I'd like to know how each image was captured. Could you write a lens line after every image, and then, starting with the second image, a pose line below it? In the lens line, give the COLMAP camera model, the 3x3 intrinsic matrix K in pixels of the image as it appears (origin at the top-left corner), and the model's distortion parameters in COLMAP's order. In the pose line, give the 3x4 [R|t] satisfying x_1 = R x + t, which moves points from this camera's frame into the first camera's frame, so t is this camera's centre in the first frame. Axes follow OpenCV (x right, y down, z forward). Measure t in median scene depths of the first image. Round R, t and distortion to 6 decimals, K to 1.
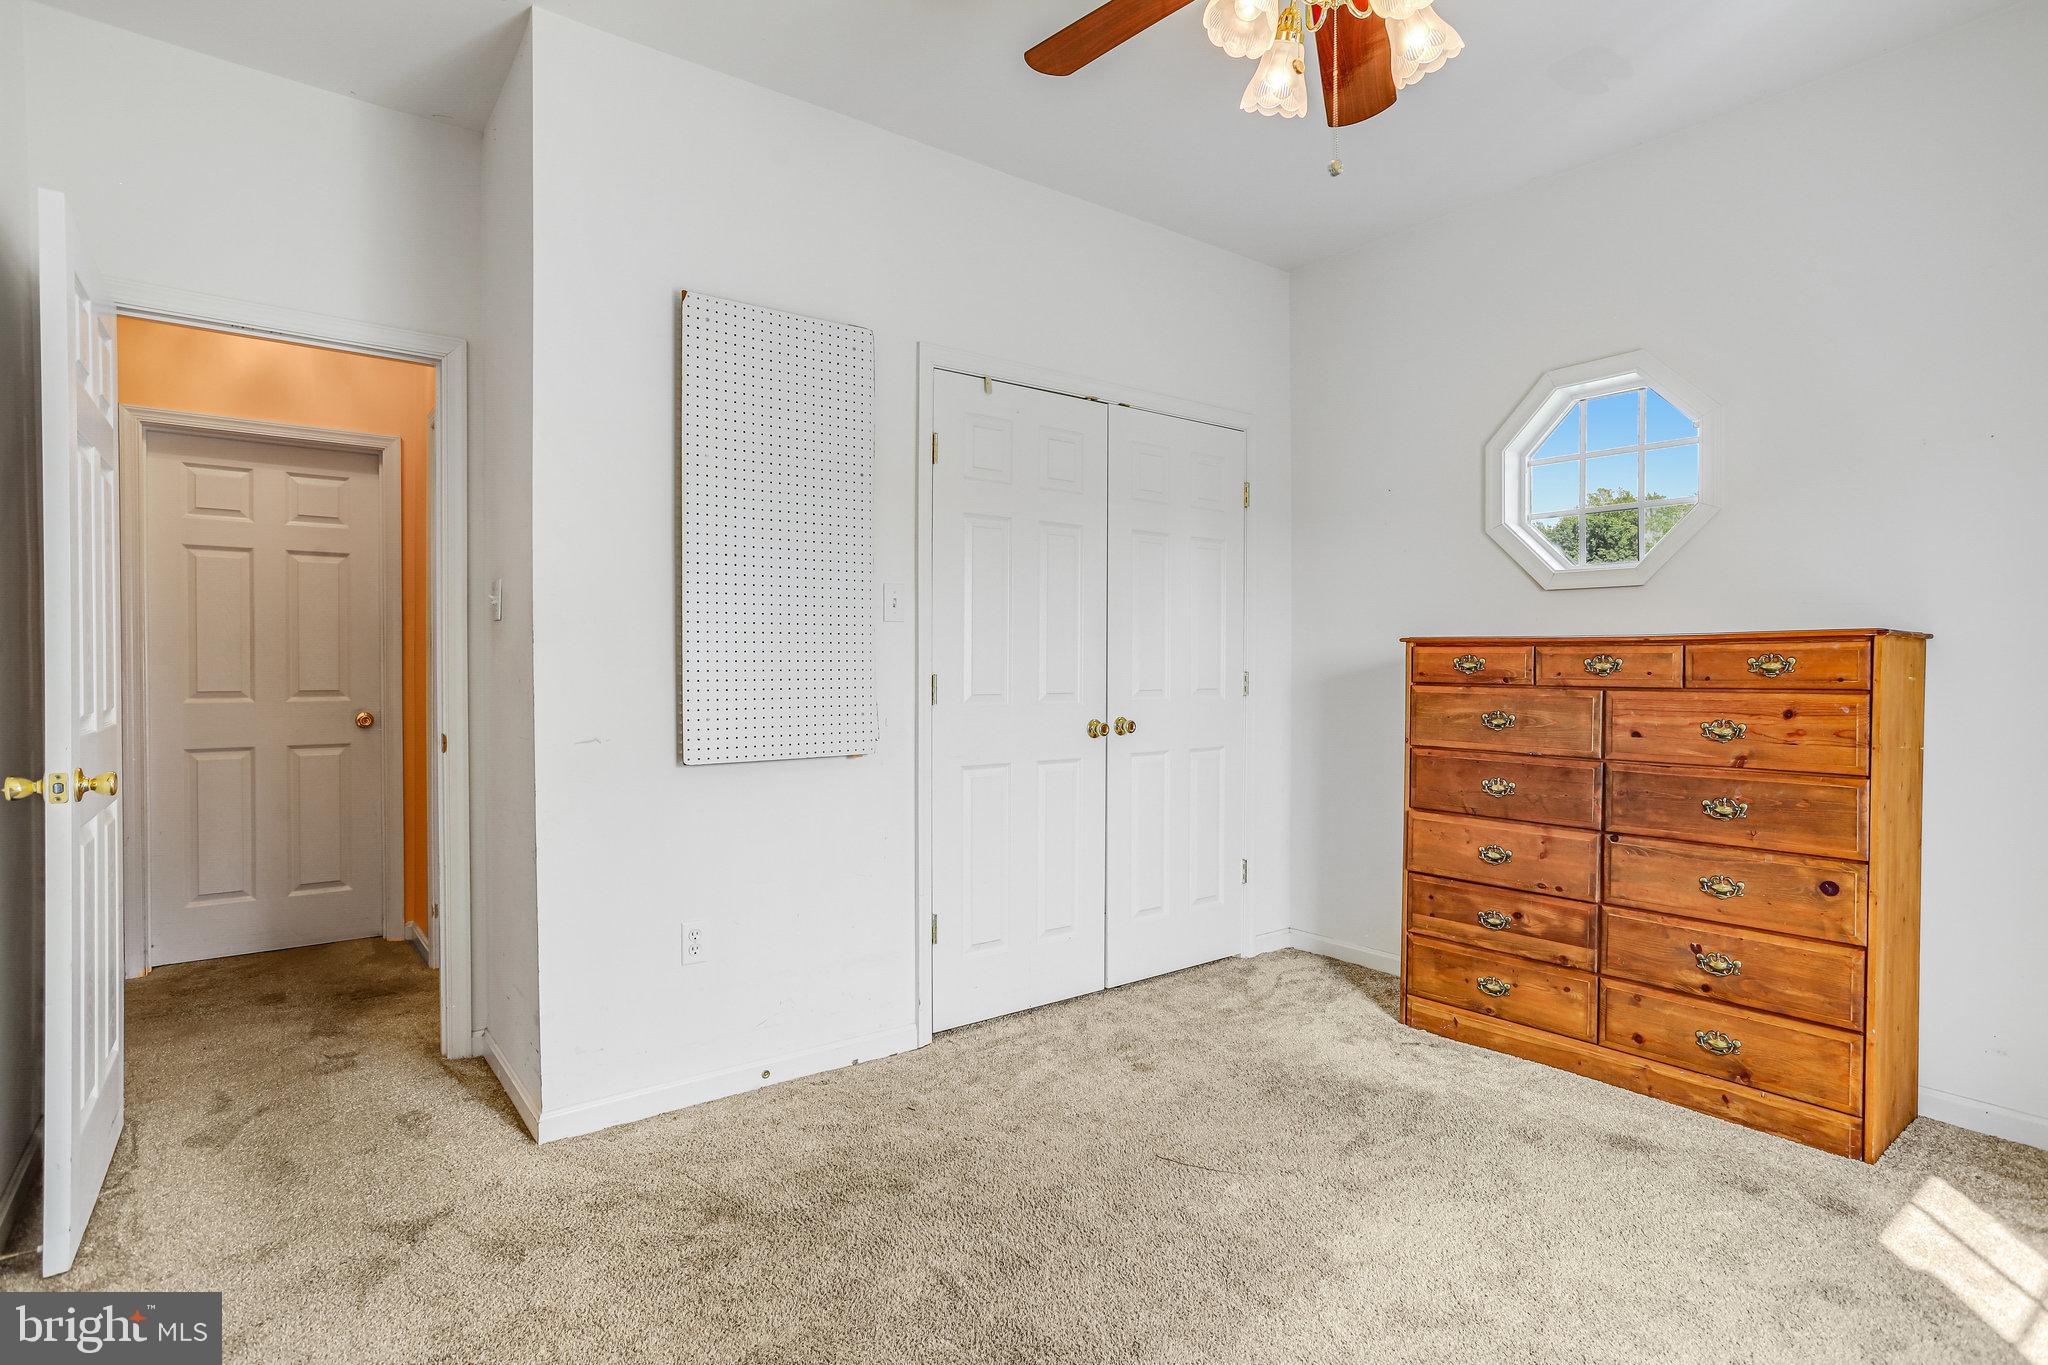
lens RADIAL K [[1027.9, 0, 1019.7], [0, 1027.9, 665.8], [0, 0, 1]] dist [-0.027010, 0.005259]
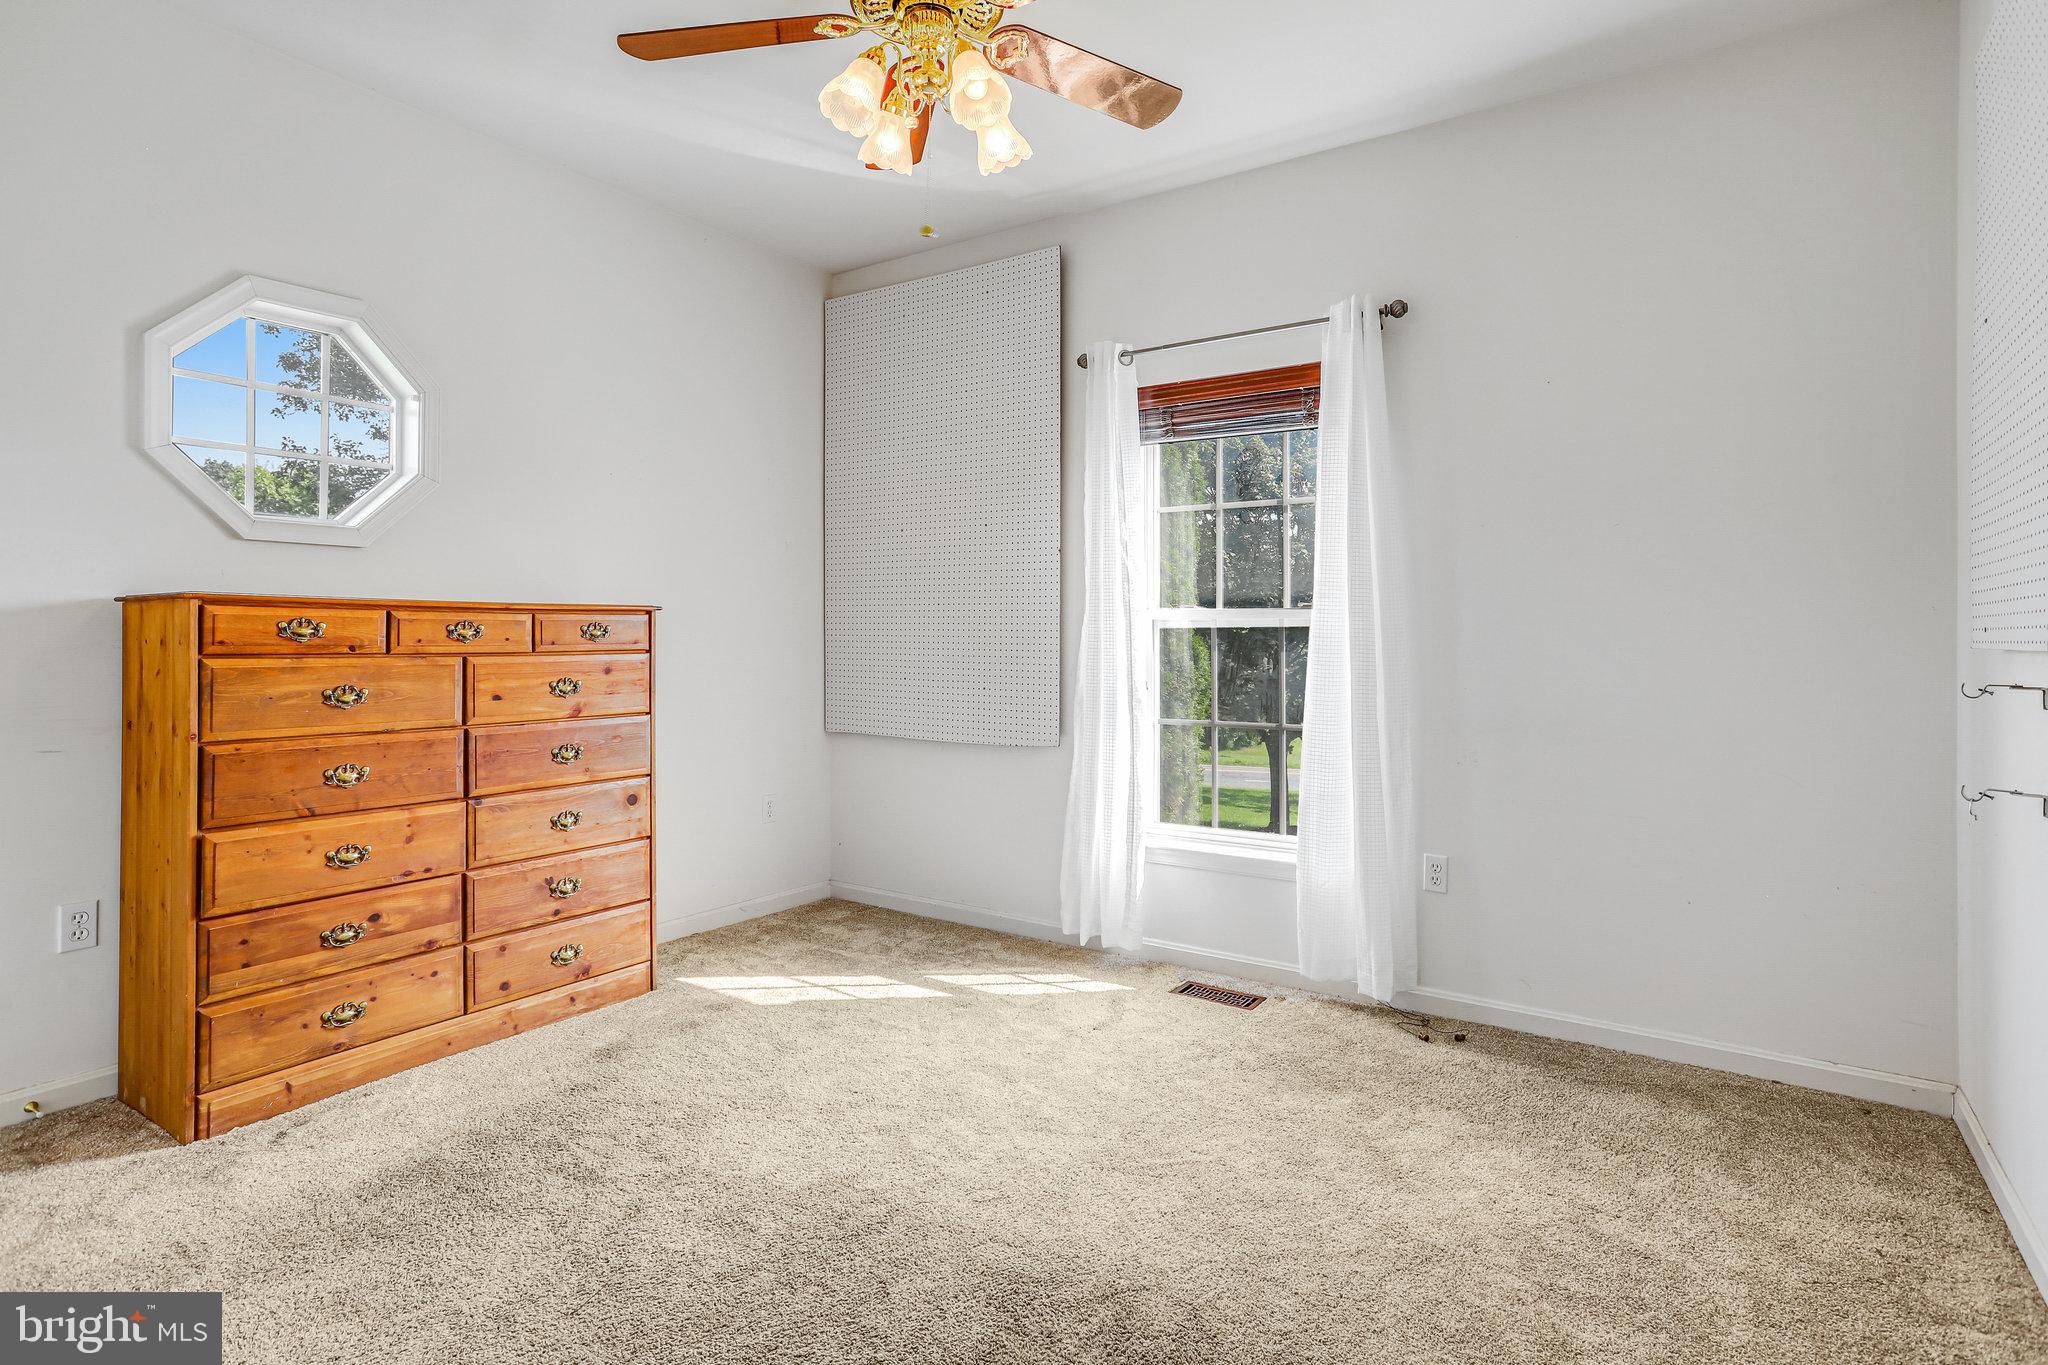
lens RADIAL K [[1027.9, 0, 1031.5], [0, 1027.9, 621.4], [0, 0, 1]] dist [-0.027010, 0.005259]
pose [[-0.318867, 0.016671, 0.947653, -0.544634], [0.004911, 0.999861, -0.015937, 0.008135], [-0.947787, -0.000428, -0.318904, 0.781098]]
